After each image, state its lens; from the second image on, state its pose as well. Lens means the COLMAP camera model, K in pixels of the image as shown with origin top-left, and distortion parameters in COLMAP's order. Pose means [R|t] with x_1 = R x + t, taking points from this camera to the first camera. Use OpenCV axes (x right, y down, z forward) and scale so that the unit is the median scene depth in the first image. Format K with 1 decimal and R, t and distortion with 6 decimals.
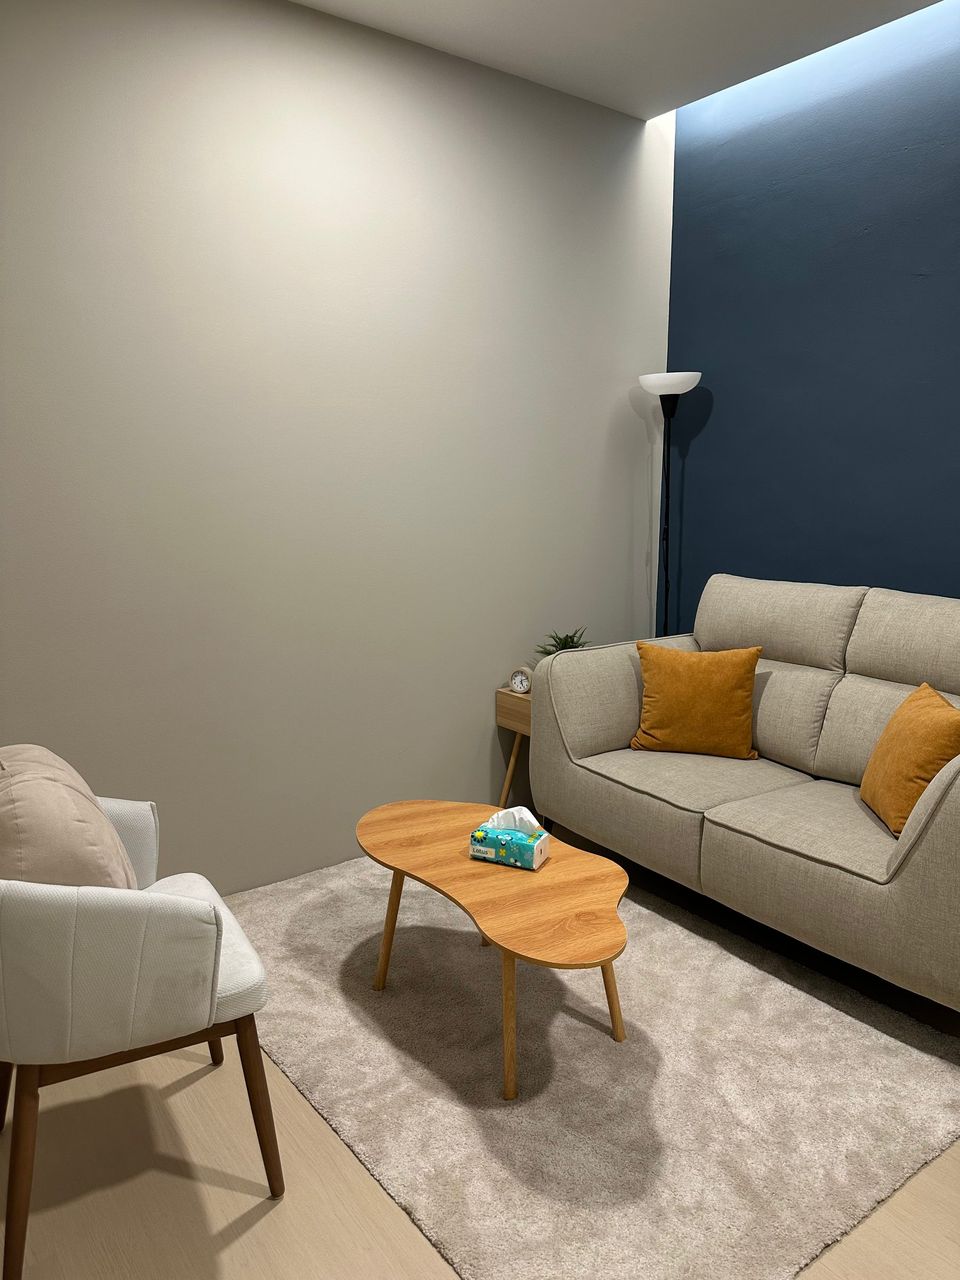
lens RADIAL K [[868.6, 0, 482.4], [0, 868.6, 634.9], [0, 0, 1]] dist [-0.025896, -0.005652]
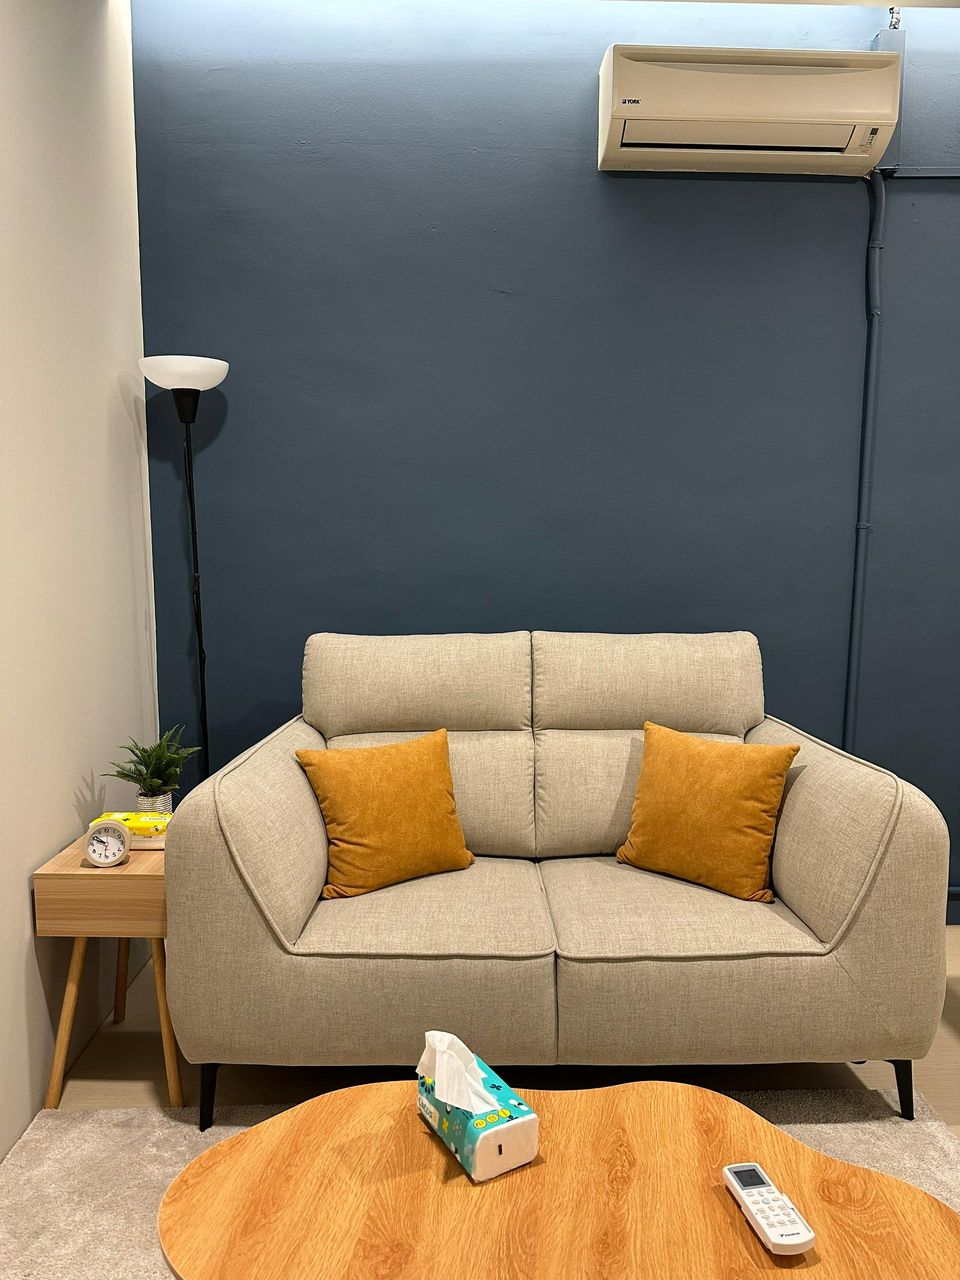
lens RADIAL K [[855.2, 0, 461.9], [0, 855.2, 641.0], [0, 0, 1]] dist [0.045625, -0.077315]
pose [[0.566536, -0.085161, 0.819625, -0.321854], [0.133731, 0.990962, 0.010527, -0.064269], [-0.813113, 0.103645, 0.572804, 0.556147]]
